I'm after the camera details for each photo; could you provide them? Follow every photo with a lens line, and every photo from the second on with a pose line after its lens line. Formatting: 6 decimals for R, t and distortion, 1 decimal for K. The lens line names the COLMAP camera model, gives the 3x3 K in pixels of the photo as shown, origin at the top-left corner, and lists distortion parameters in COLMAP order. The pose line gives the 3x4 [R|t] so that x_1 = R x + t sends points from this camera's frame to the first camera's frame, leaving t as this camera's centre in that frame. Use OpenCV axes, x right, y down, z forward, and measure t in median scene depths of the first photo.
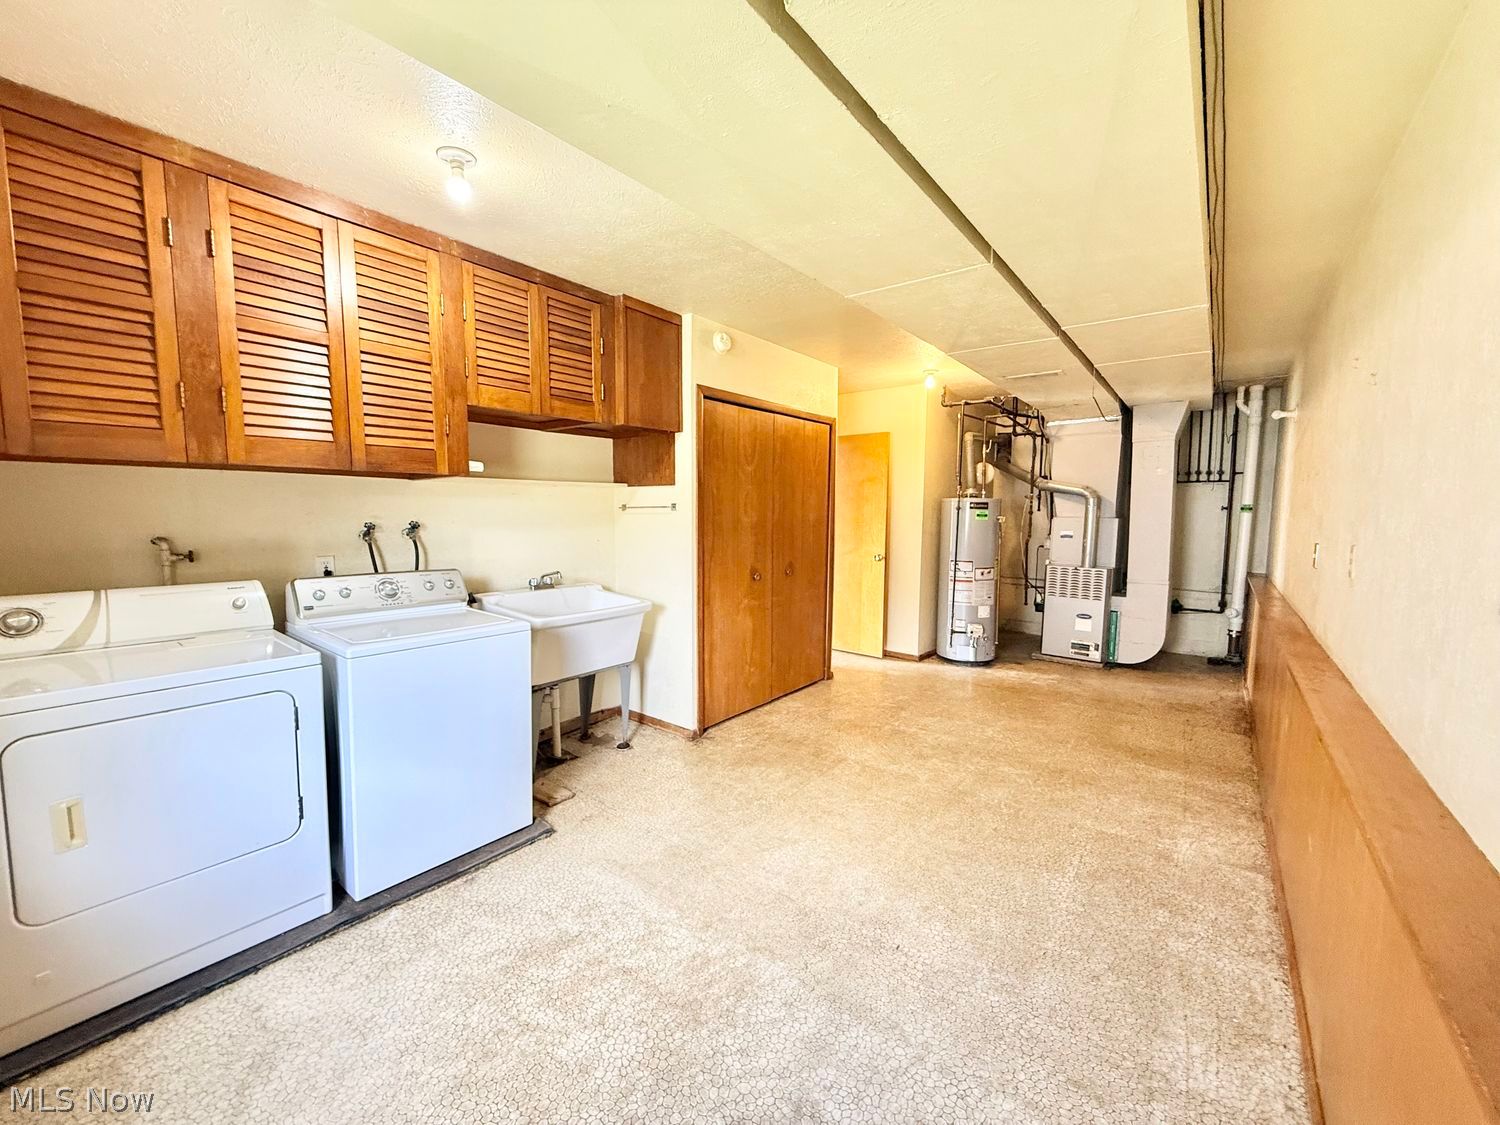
lens RADIAL K [[600.2, 0, 744.6], [0, 600.2, 561.6], [0, 0, 1]] dist [-0.000103, -0.000181]
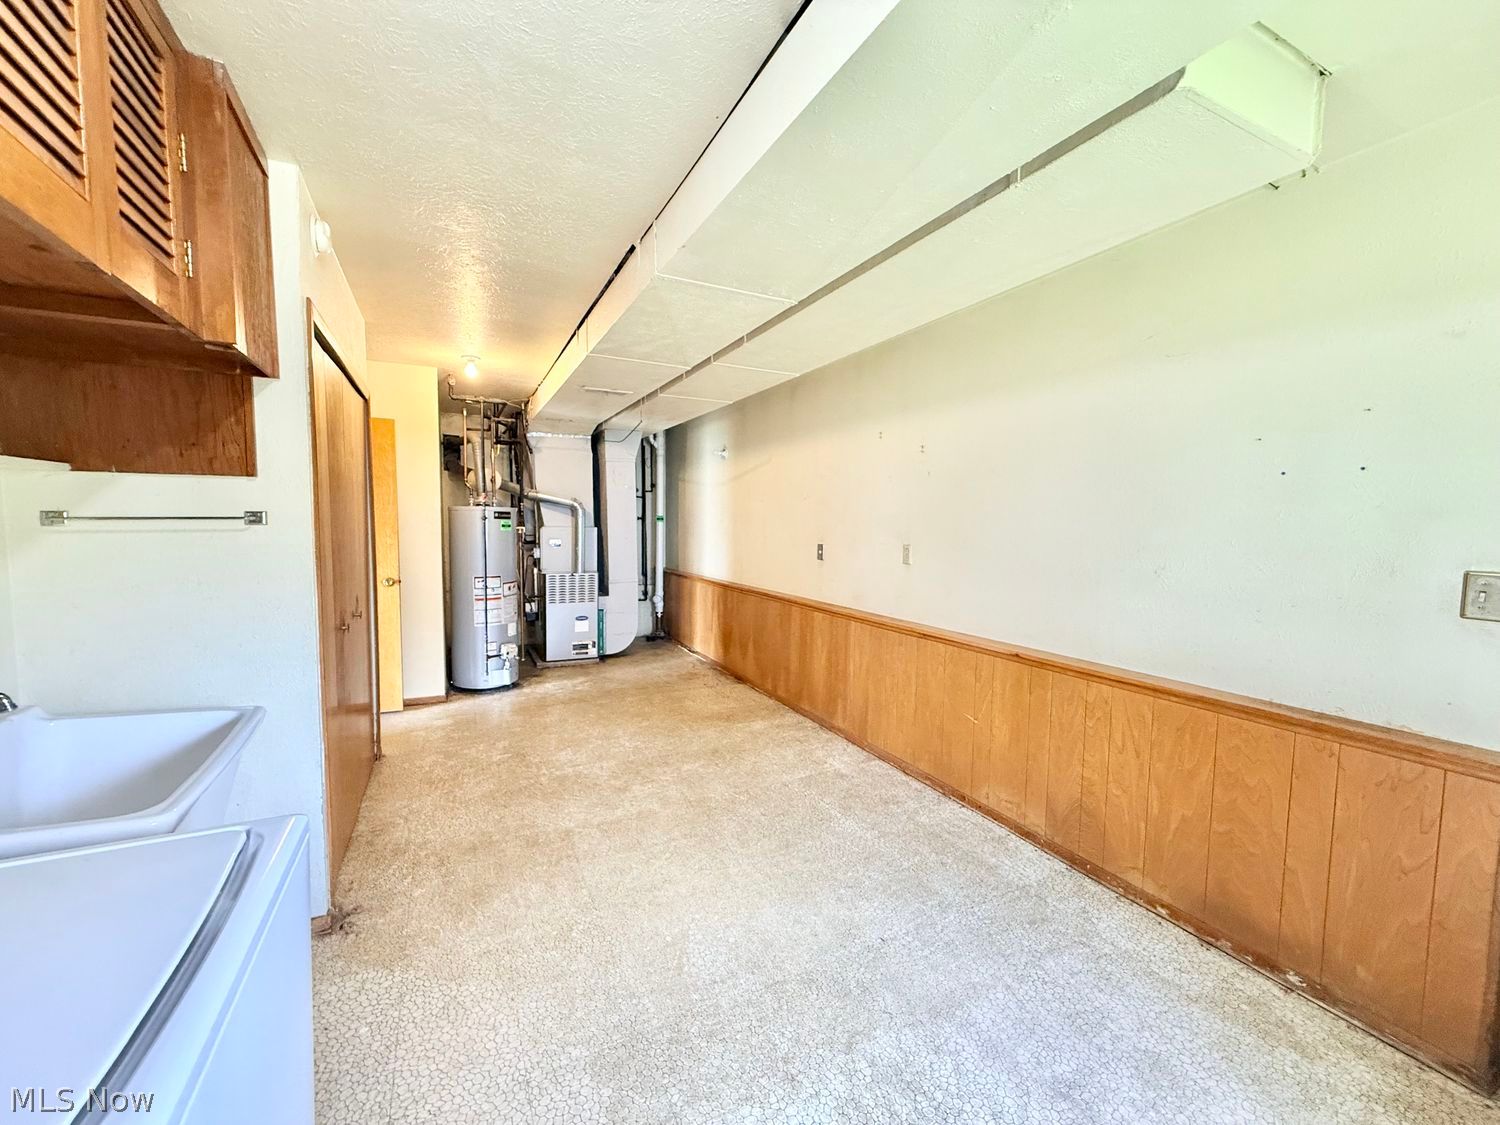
lens RADIAL K [[600.2, 0, 746.2], [0, 600.2, 564.1], [0, 0, 1]] dist [-0.000103, -0.000181]
pose [[0.428530, -0.066084, 0.901108, -0.302566], [0.070190, 0.996743, 0.039718, -0.031095], [-0.900797, 0.046228, 0.431772, 0.289610]]
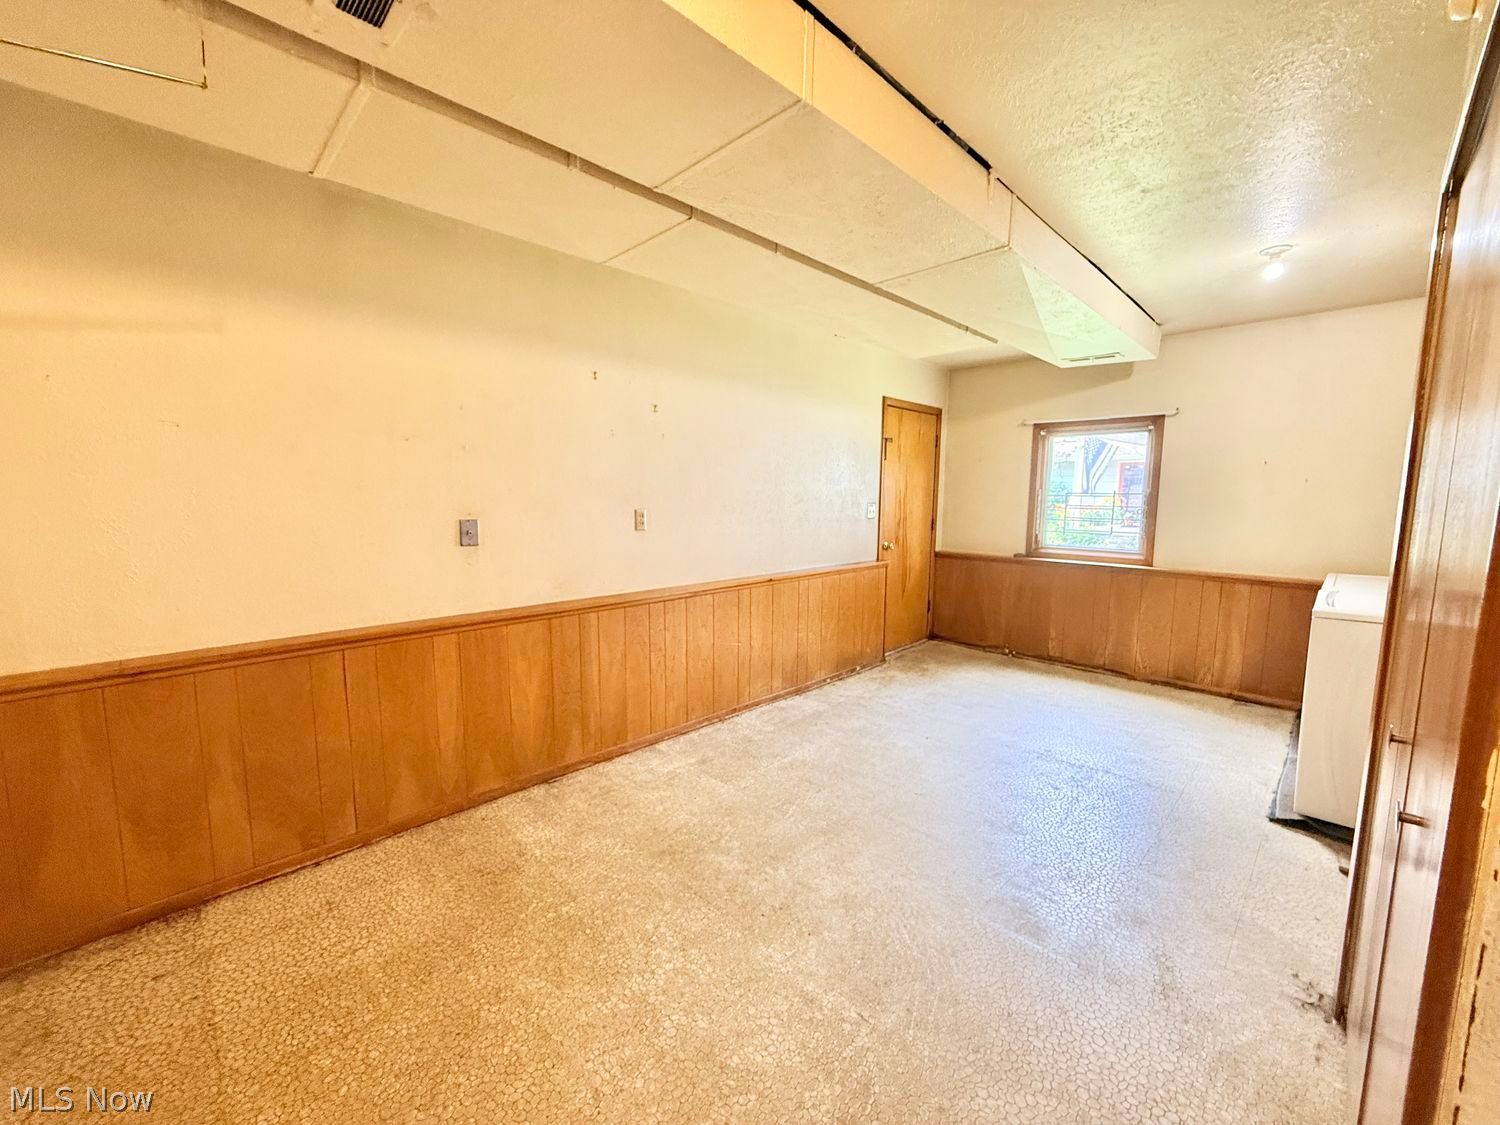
lens RADIAL K [[600.2, 0, 742.0], [0, 600.2, 563.5], [0, 0, 1]] dist [-0.000103, -0.000181]
pose [[-0.991522, -0.023162, 0.127857, 0.231901], [0.003035, 0.979588, 0.200993, -0.086782], [-0.129902, 0.199677, -0.971213, 1.068566]]
